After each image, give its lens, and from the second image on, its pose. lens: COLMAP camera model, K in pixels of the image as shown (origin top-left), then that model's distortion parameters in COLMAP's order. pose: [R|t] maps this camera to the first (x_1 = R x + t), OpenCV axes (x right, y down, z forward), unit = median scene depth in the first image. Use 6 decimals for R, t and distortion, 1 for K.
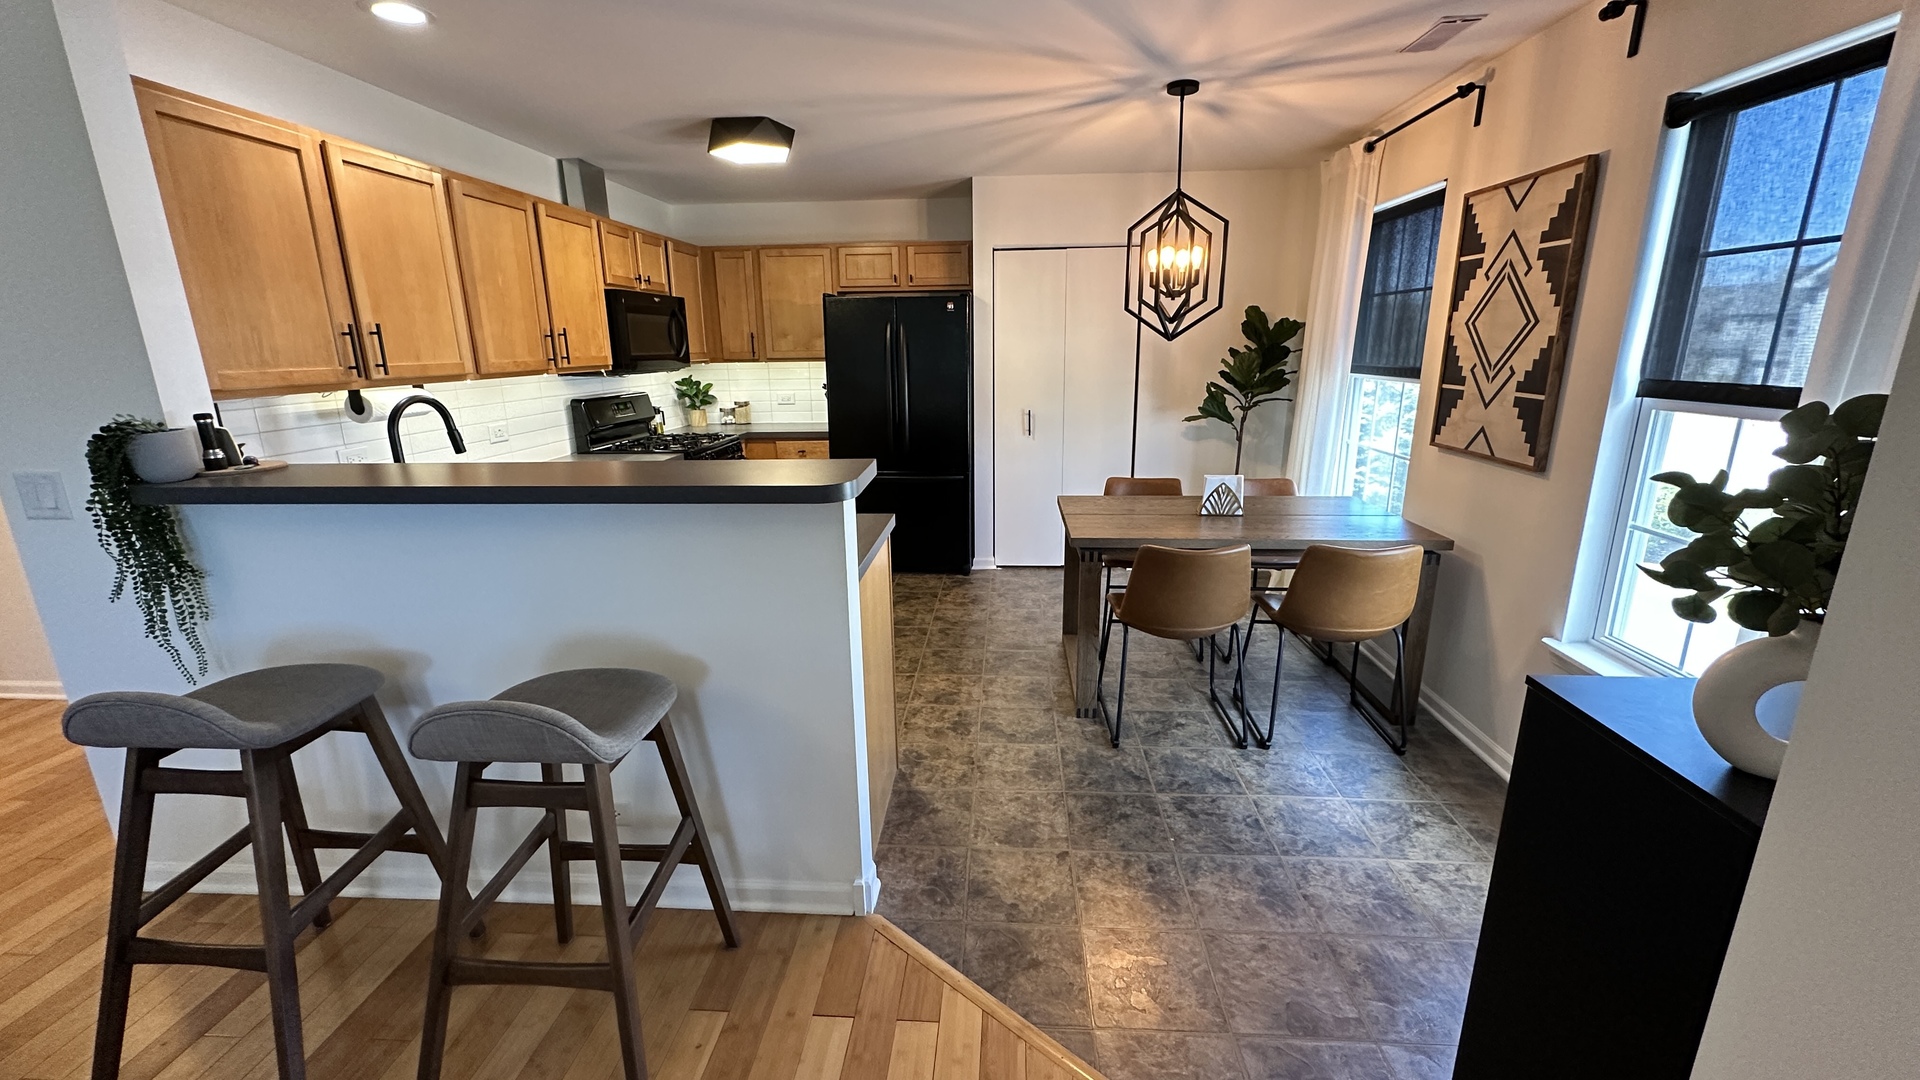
lens RADIAL K [[775.0, 0, 954.3], [0, 775.0, 541.2], [0, 0, 1]] dist [0.000151, -0.000046]
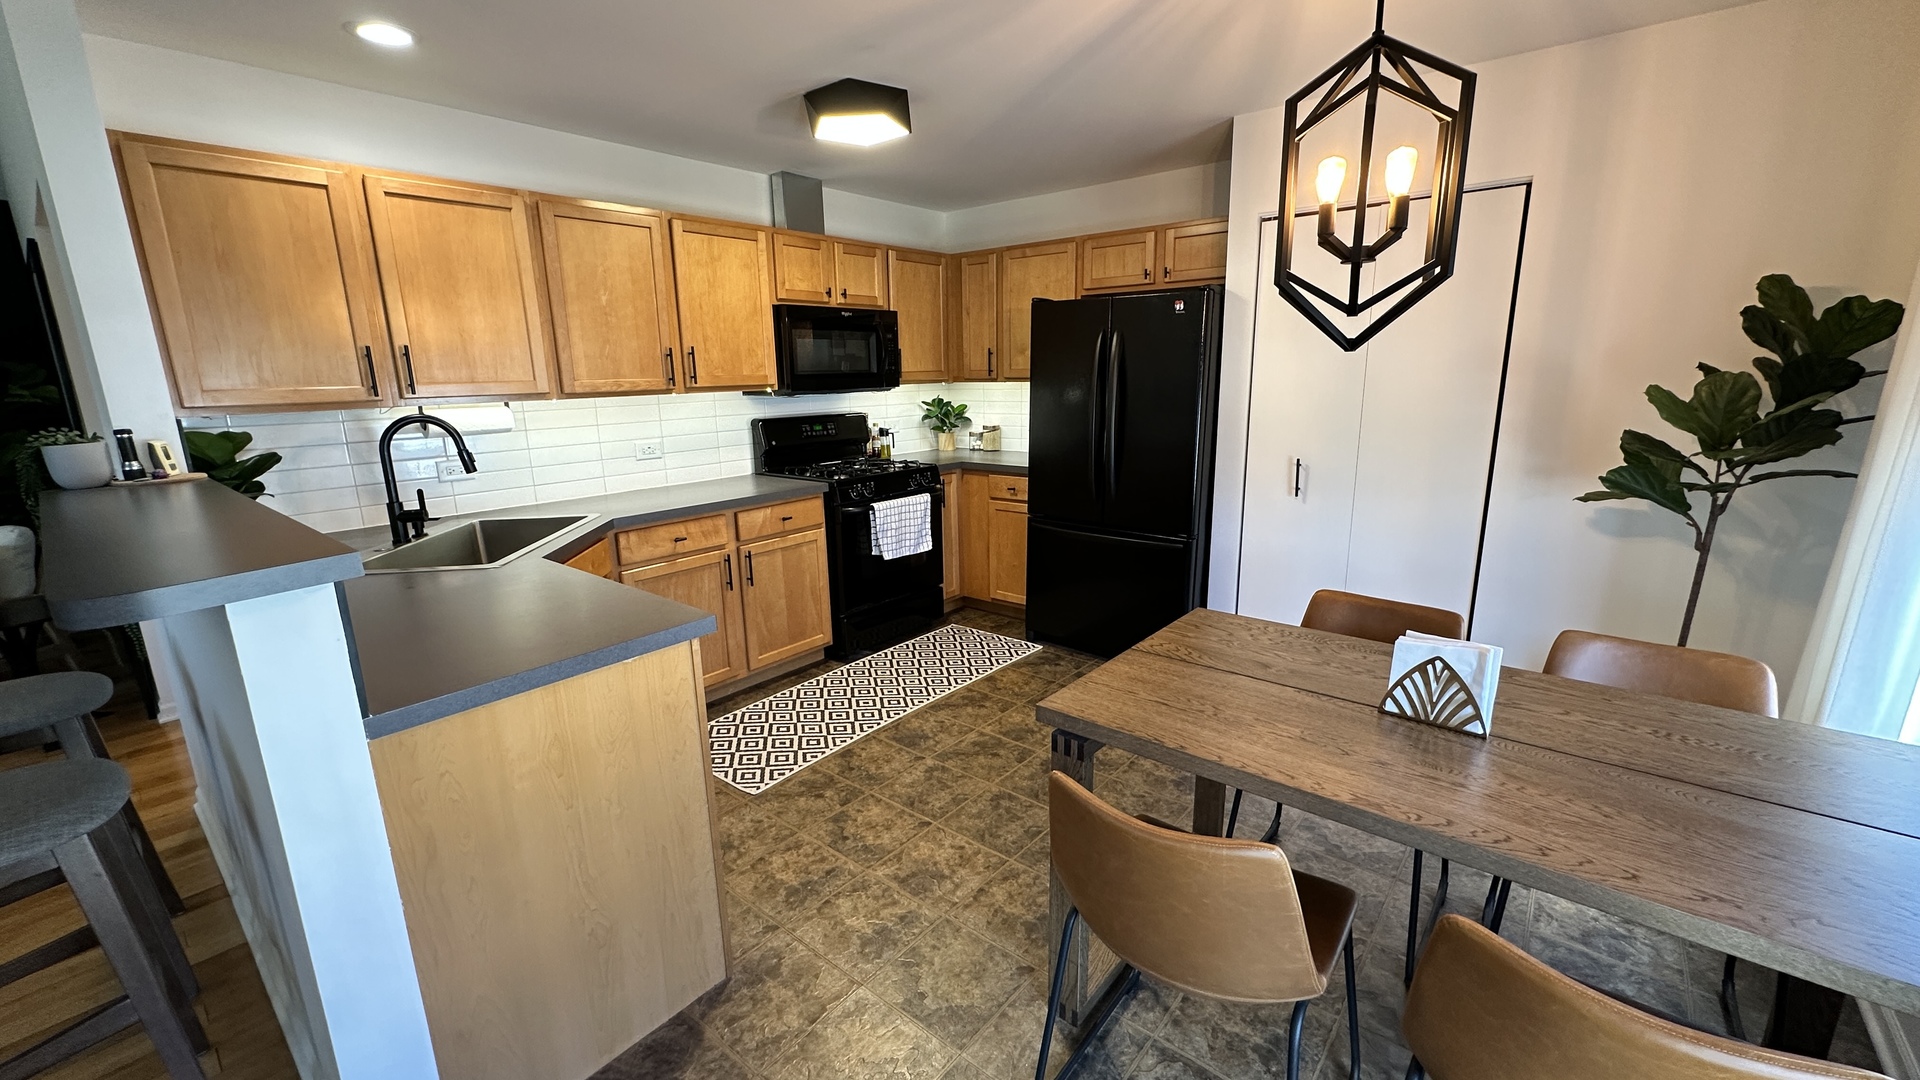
lens RADIAL K [[765.9, 0, 960.0], [0, 765.9, 536.7], [0, 0, 1]] dist [0.000329, 0.000161]
pose [[0.807017, 0.126369, -0.576848, 0.410701], [-0.138987, 0.990040, 0.022442, -0.129121], [0.573939, 0.062063, 0.816543, 0.509081]]
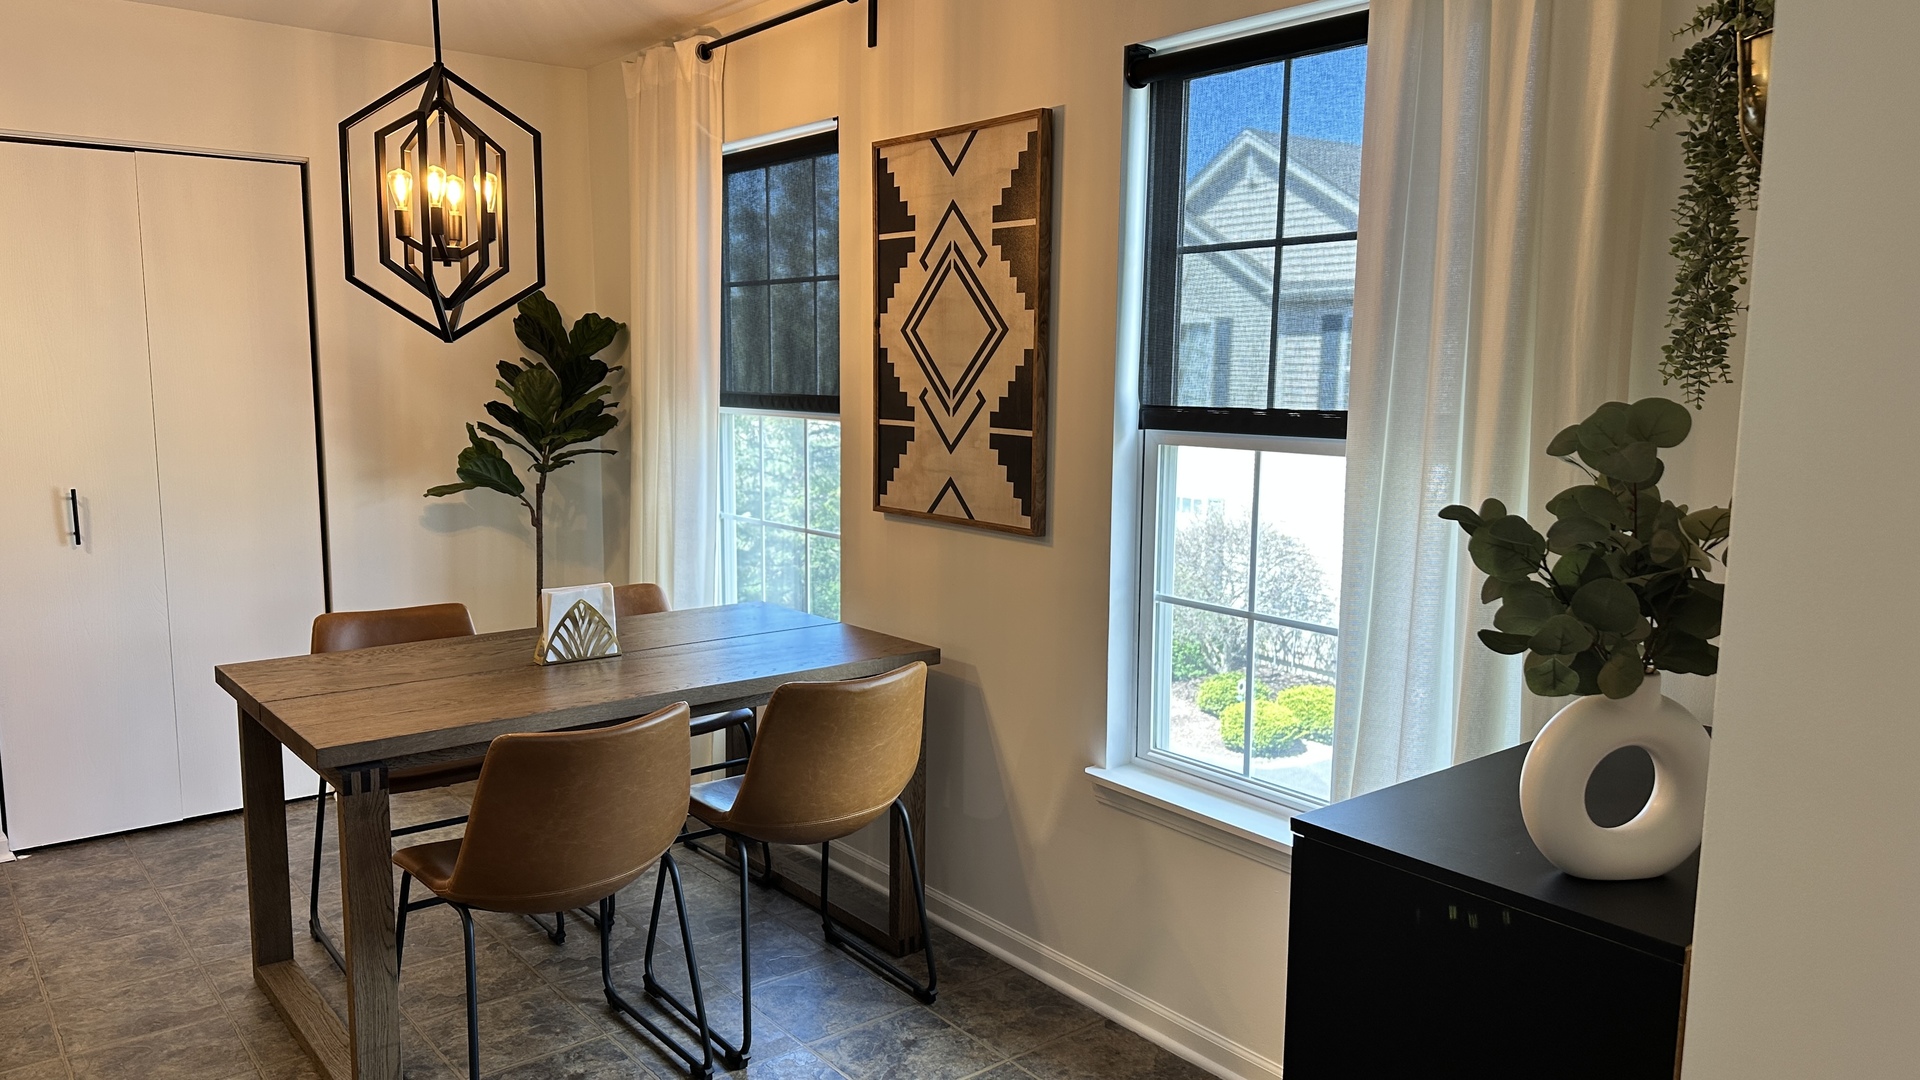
lens RADIAL K [[1358.6, 0, 960.0], [0, 1358.6, 540.0], [0, 0, 1]] dist [0.167250, -0.239041]
pose [[0.734413, -0.071634, 0.674912, -0.120914], [0.154205, 0.986019, -0.063146, -0.015782], [-0.660953, 0.150450, 0.735191, 0.111349]]
